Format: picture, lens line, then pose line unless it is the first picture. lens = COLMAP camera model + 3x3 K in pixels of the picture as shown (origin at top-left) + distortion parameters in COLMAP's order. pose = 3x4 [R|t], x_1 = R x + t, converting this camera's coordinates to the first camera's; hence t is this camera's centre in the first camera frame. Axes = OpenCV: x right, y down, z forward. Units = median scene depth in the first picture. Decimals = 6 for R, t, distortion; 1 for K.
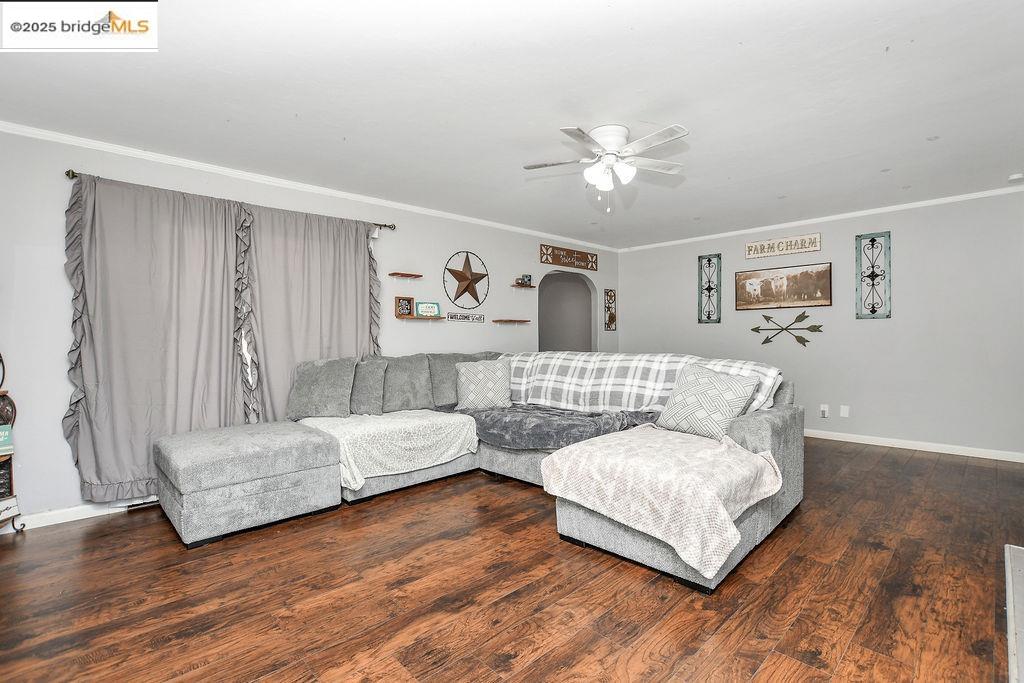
lens RADIAL K [[471.1, 0, 511.2], [0, 471.1, 342.5], [0, 0, 1]] dist [-0.027183, 0.000866]
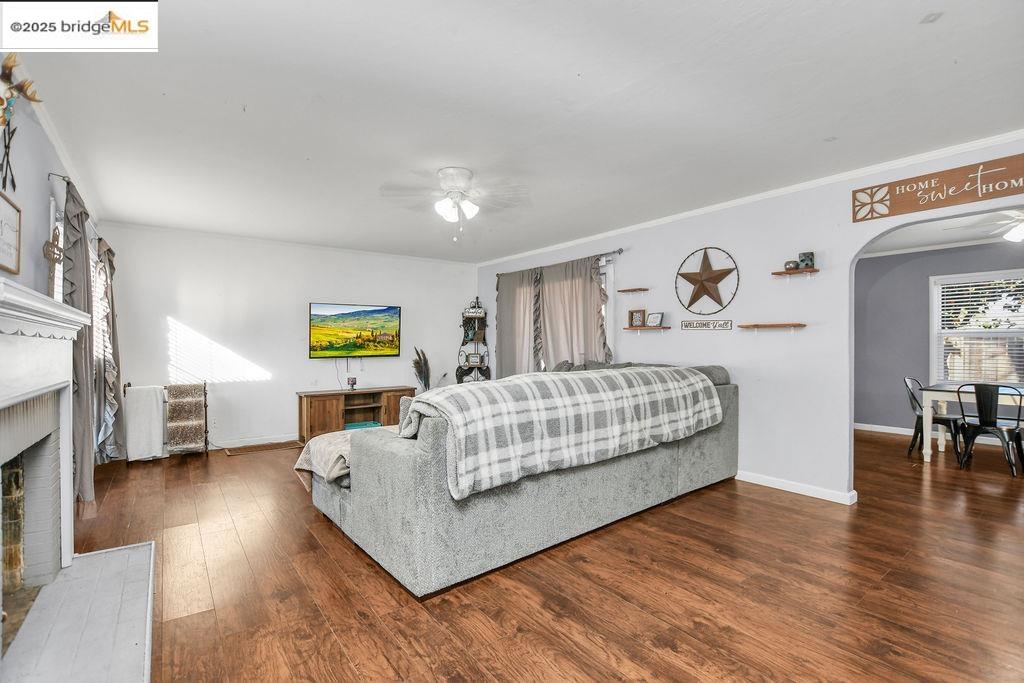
lens RADIAL K [[465.8, 0, 506.6], [0, 465.8, 345.0], [0, 0, 1]] dist [-0.028768, 0.003555]
pose [[-0.105393, 0.005710, -0.994414, 0.779383], [-0.015161, 0.999858, 0.007348, -0.017416], [0.994315, 0.015851, -0.105292, 0.732320]]
